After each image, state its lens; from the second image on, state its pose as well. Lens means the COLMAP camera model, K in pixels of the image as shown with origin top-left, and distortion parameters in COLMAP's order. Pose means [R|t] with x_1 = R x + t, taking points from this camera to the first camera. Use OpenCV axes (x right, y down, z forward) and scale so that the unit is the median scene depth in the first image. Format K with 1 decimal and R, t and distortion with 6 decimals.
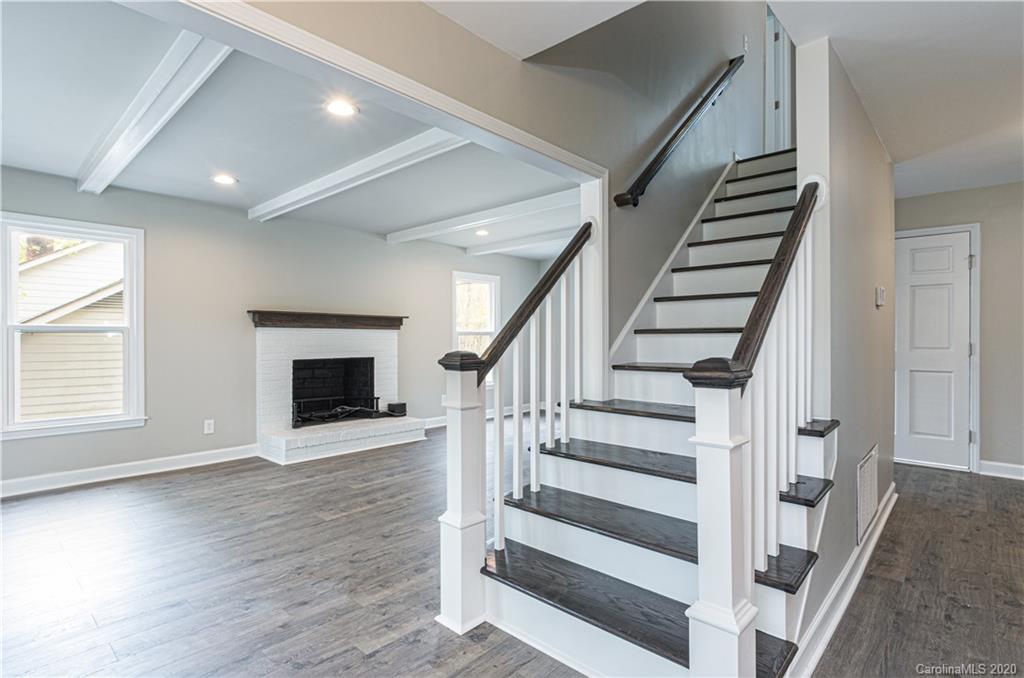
lens RADIAL K [[499.0, 0, 512.0], [0, 499.0, 339.0], [0, 0, 1]] dist [-0.001450, -0.000071]
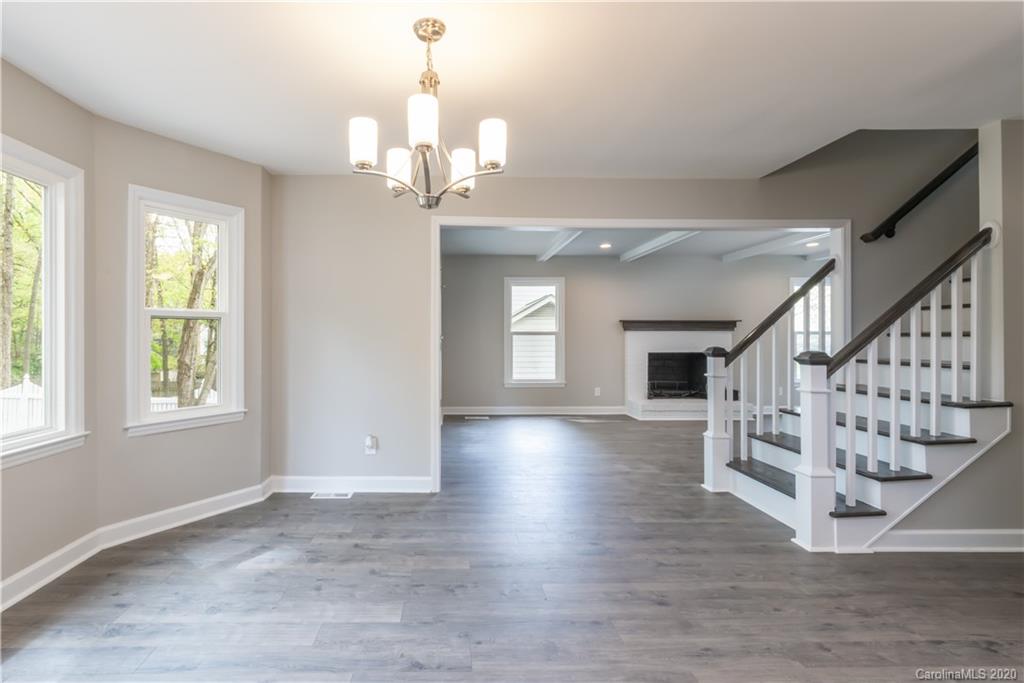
lens RADIAL K [[501.3, 0, 457.4], [0, 501.3, 336.5], [0, 0, 1]] dist [-0.001408, -0.000343]
pose [[0.681984, 0.000993, -0.731367, 0.268742], [-0.000936, 0.999999, 0.000485, -0.006243], [0.731367, 0.000353, 0.681984, -0.437554]]
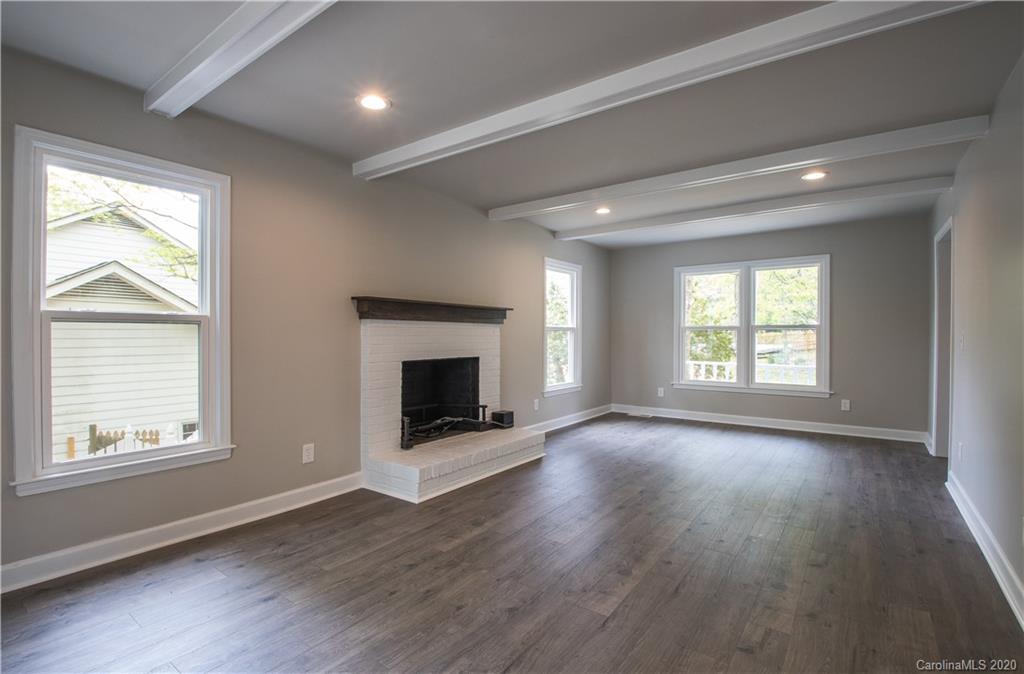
lens RADIAL K [[466.1, 0, 512.0], [0, 466.1, 337.0], [0, 0, 1]] dist [0.017344, -0.027692]
pose [[0.994333, 0.003743, 0.106240, -0.359503], [-0.004237, 0.999981, 0.004420, -0.000133], [-0.106222, -0.004845, 0.994331, 0.265931]]
